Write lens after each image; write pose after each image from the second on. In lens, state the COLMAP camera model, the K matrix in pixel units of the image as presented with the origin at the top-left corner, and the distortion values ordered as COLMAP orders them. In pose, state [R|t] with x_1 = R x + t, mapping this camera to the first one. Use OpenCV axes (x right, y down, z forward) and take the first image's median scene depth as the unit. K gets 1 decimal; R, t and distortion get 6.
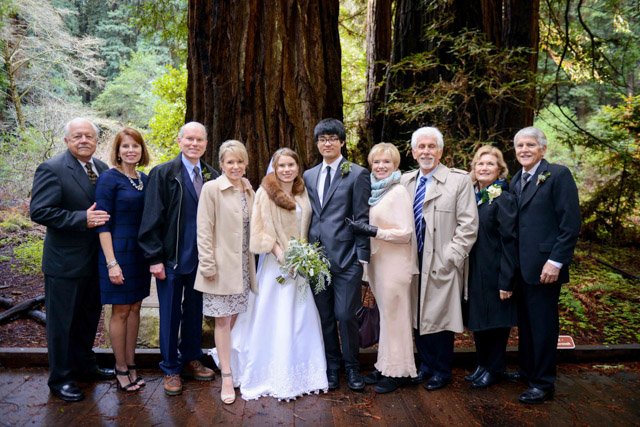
lens RADIAL K [[464.7, 0, 320.0], [0, 464.7, 213.5], [0, 0, 1]] dist [-0.041851, -0.002323]
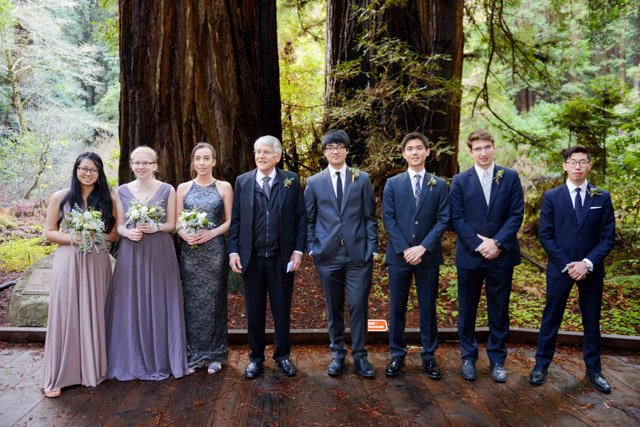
lens RADIAL K [[463.0, 0, 316.0], [0, 463.0, 206.4], [0, 0, 1]] dist [-0.053714, -0.001152]
pose [[0.999503, -0.008143, -0.030455, 0.175889], [0.007800, 0.999905, -0.011372, -0.000591], [0.030545, 0.011128, 0.999471, -0.063108]]
